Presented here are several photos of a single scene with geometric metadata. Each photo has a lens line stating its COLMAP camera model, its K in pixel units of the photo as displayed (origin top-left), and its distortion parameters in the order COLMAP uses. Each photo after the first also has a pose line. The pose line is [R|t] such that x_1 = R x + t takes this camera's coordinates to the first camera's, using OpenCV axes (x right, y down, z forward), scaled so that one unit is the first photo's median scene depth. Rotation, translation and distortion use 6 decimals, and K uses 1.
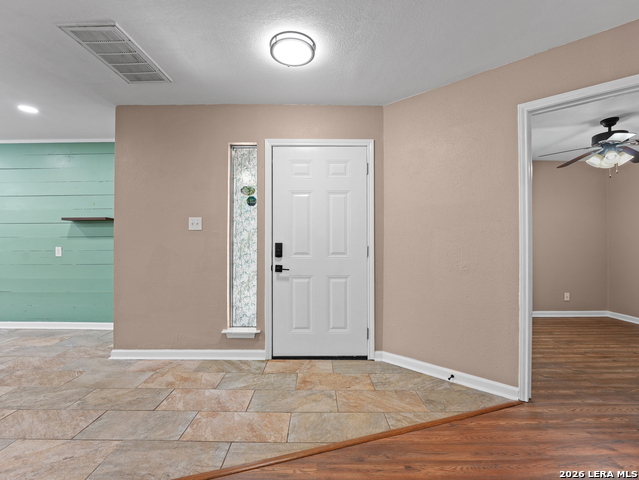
lens RADIAL K [[302.7, 0, 304.5], [0, 302.7, 239.6], [0, 0, 1]] dist [-0.020672, 0.000134]
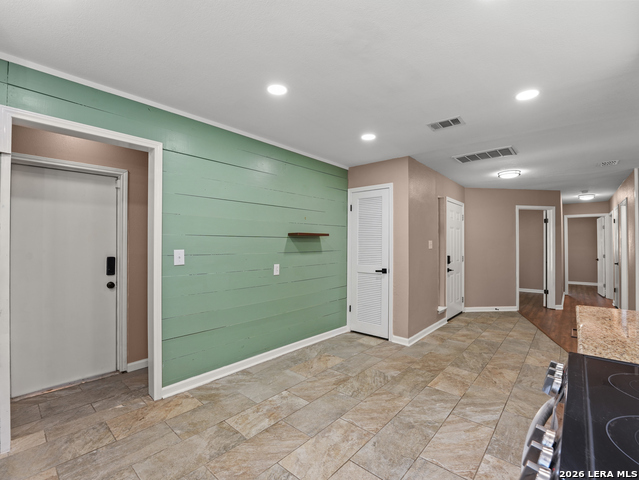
lens RADIAL K [[303.3, 0, 319.5], [0, 303.3, 240.0], [0, 0, 1]] dist [-0.012236, -0.000006]
pose [[0.639043, 0.014468, 0.769035, -2.101123], [-0.015314, 0.999864, -0.006085, -0.063600], [-0.769019, -0.007889, 0.639178, 0.483797]]
